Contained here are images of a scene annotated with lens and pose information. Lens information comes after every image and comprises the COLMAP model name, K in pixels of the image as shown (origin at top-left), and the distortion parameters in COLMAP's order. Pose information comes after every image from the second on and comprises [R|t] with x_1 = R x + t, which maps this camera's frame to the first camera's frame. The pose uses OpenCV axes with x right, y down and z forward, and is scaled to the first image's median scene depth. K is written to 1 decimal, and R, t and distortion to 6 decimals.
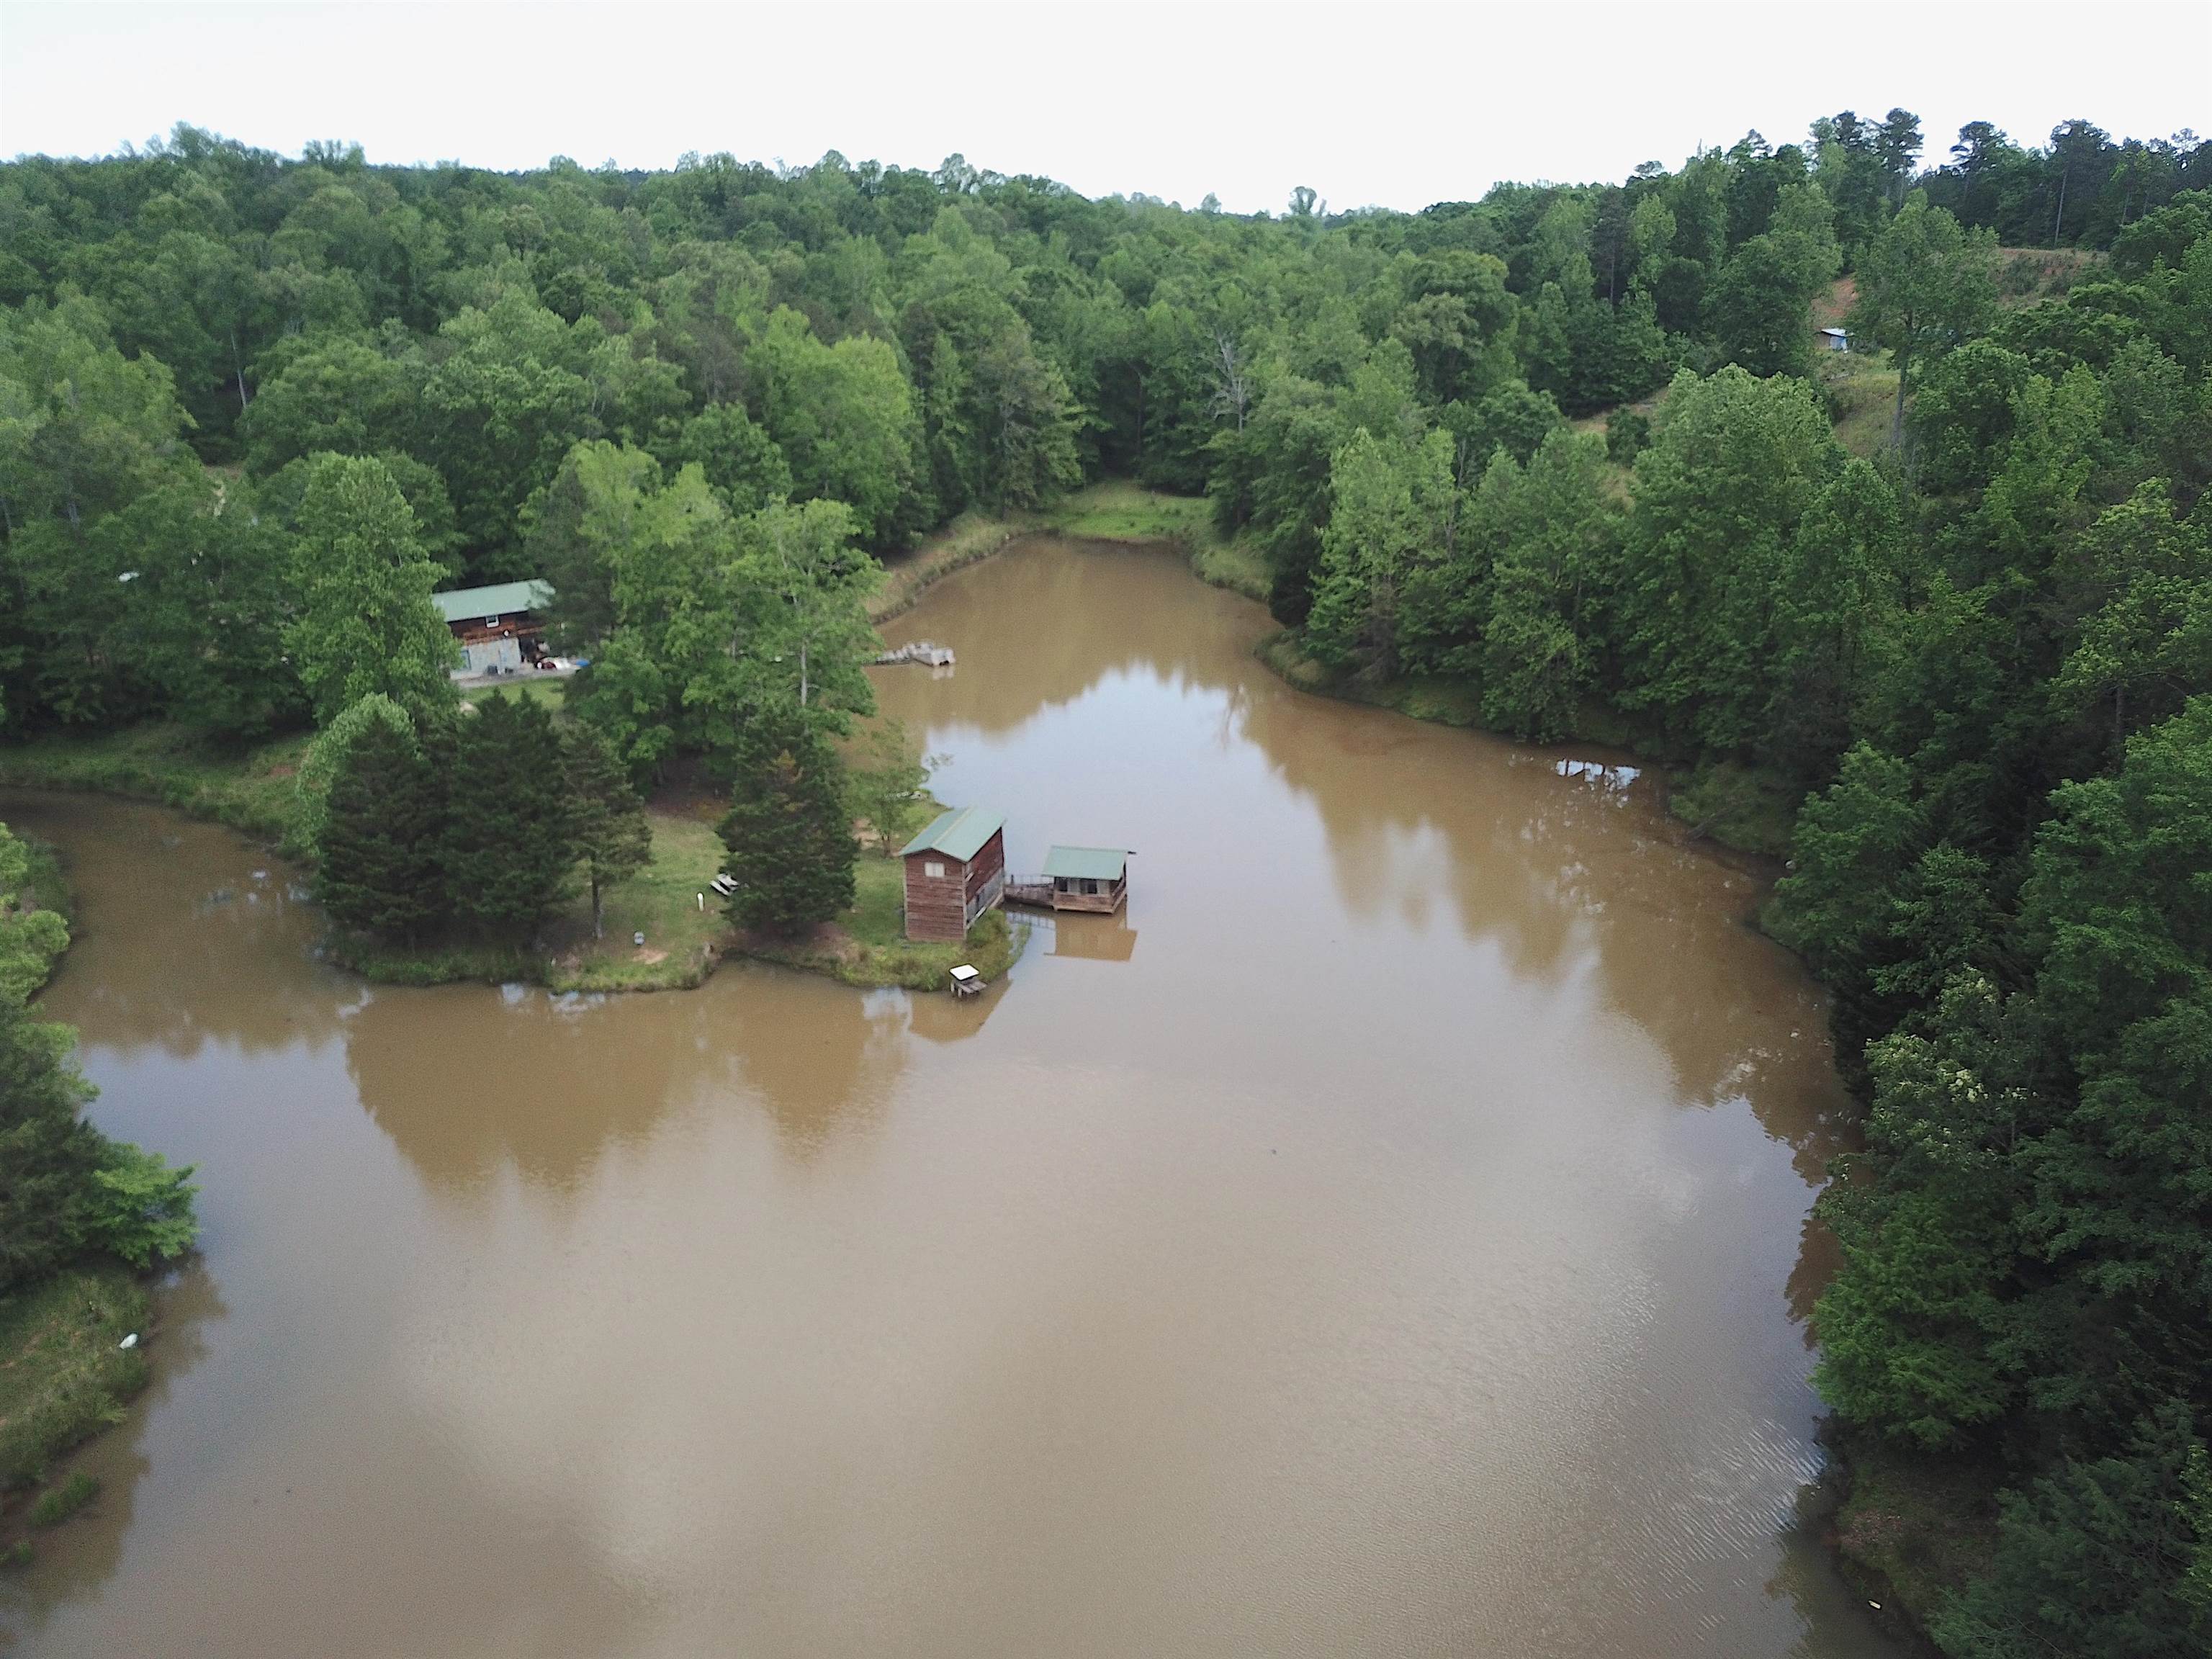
lens RADIAL K [[1735.7, 0, 1112.0], [0, 1735.7, 817.7], [0, 0, 1]] dist [0.024781, -0.004779]
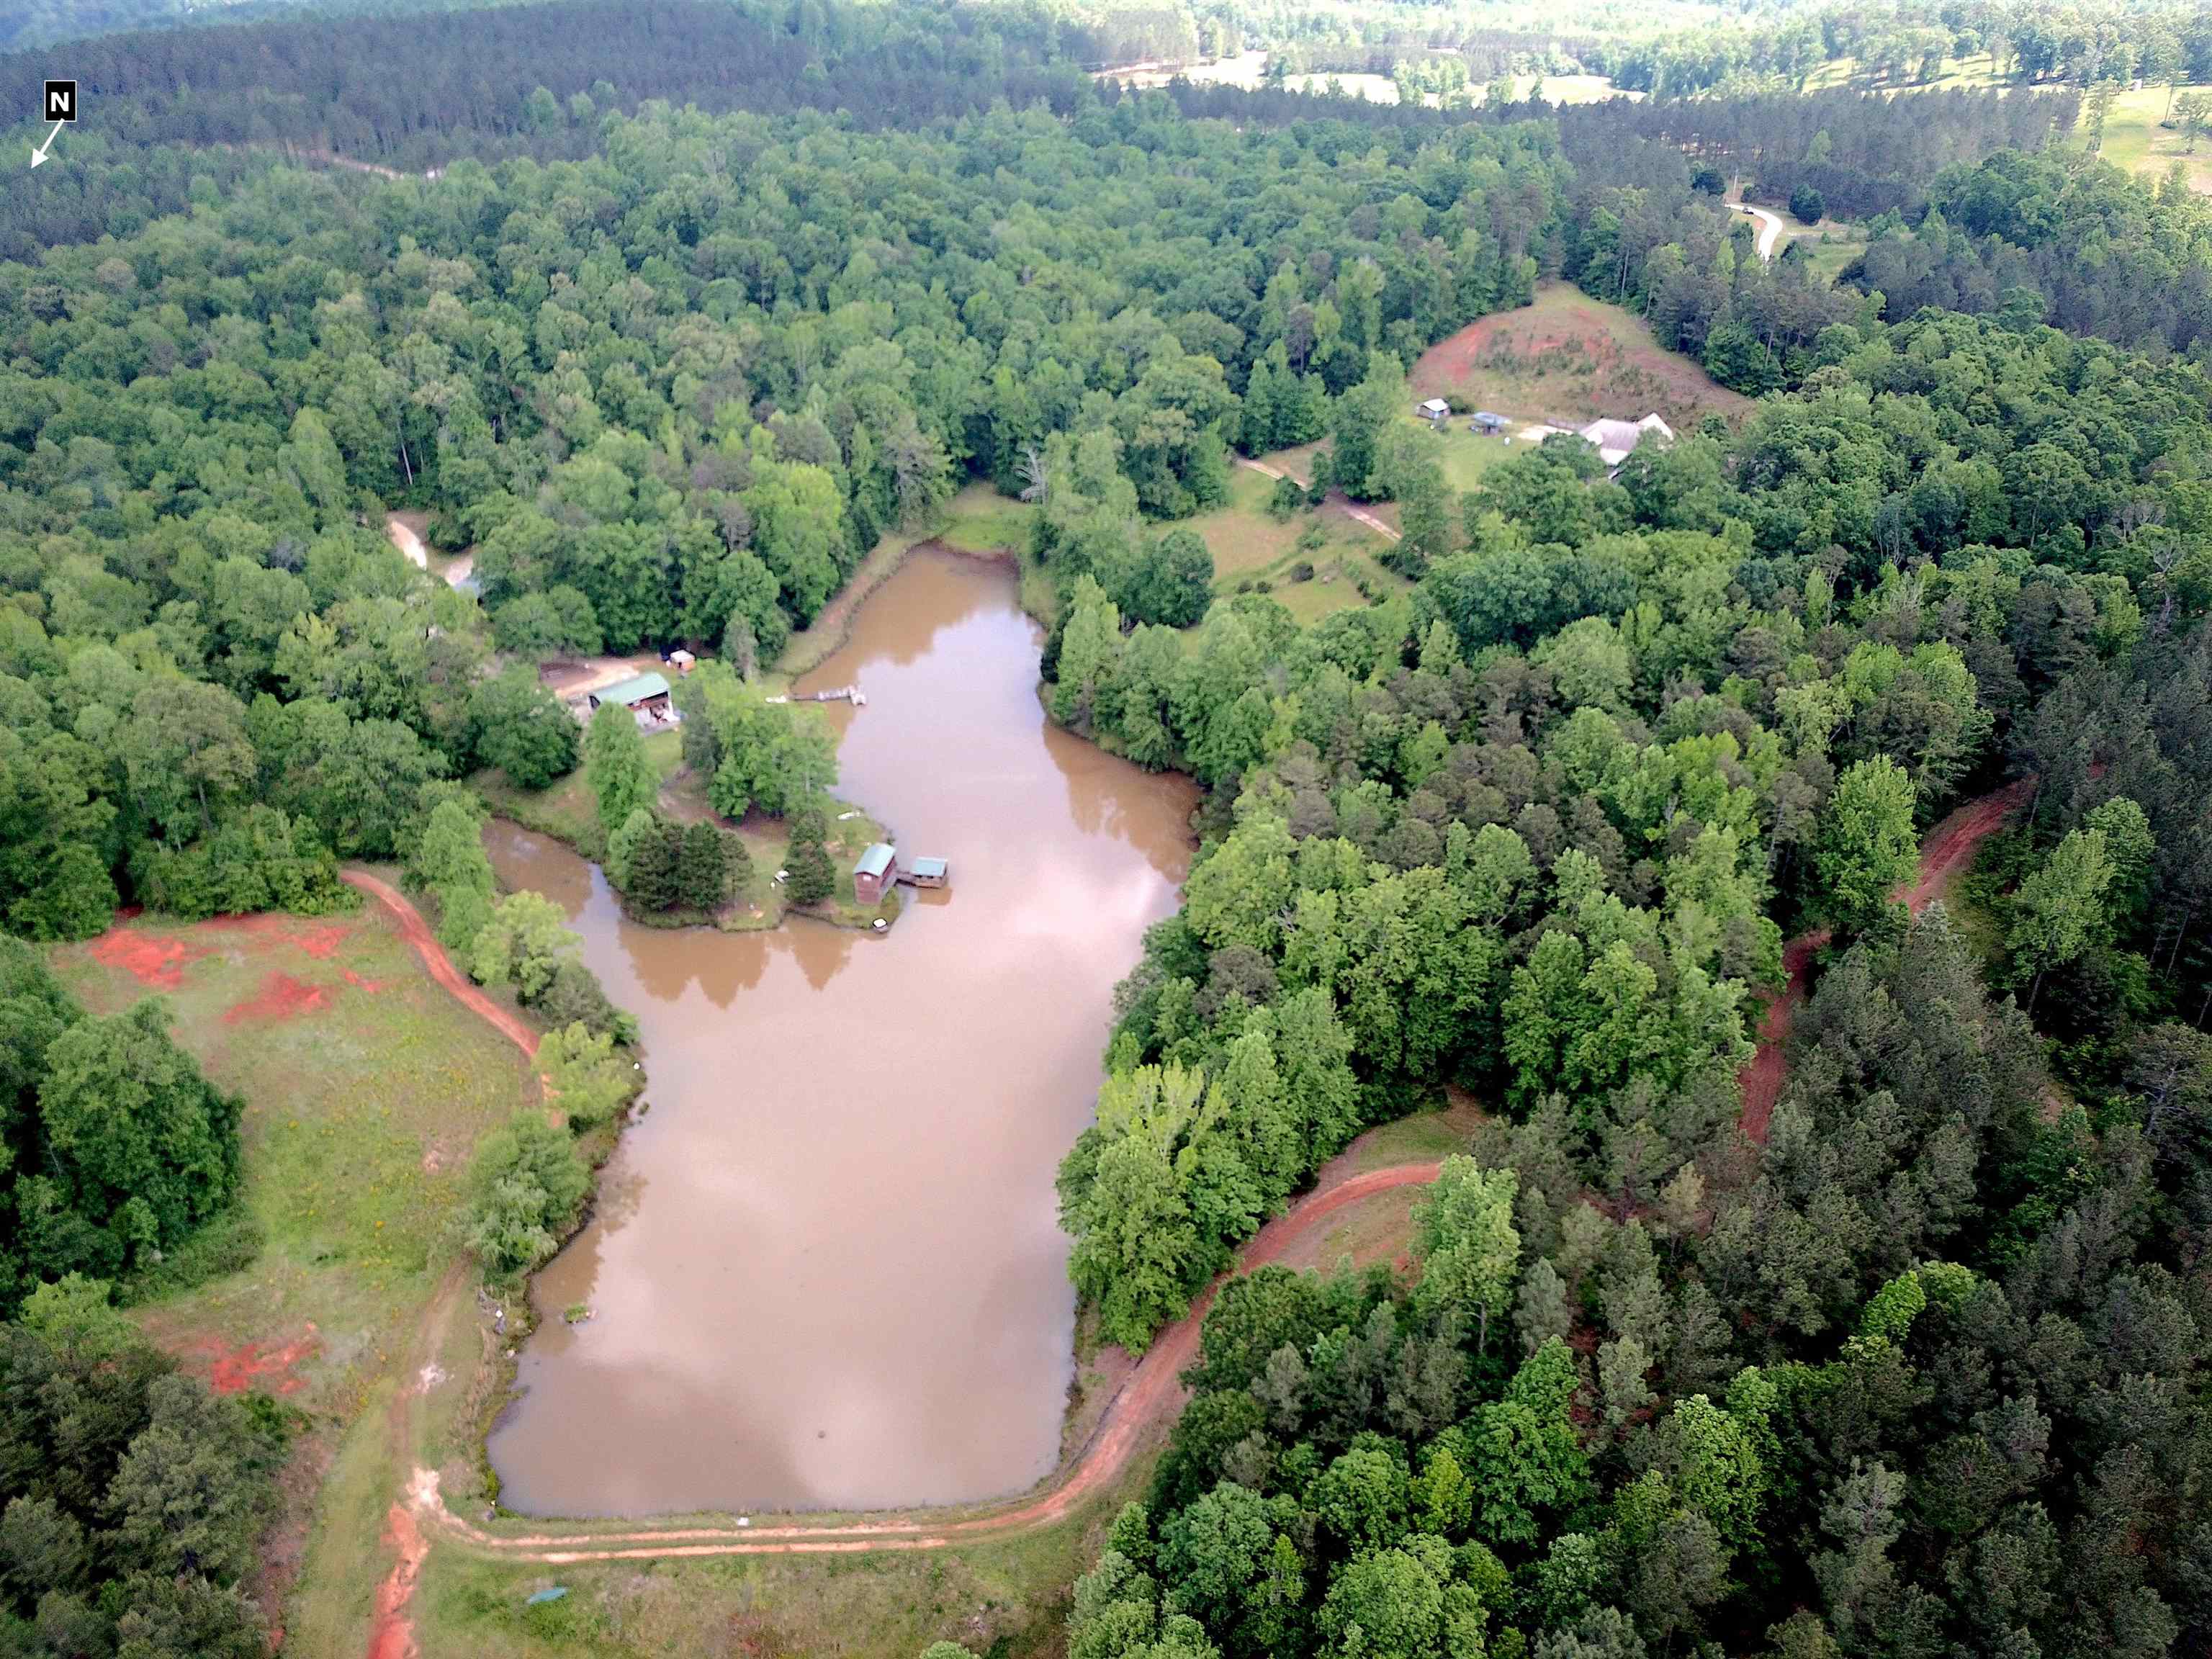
lens RADIAL K [[1735.7, 0, 1112.0], [0, 1735.7, 817.7], [0, 0, 1]] dist [0.024781, -0.004779]
pose [[0.999195, -0.014515, 0.037397, 0.140047], [0.007418, 0.983023, 0.183335, -0.450033], [-0.039423, -0.182910, 0.982339, -1.293381]]
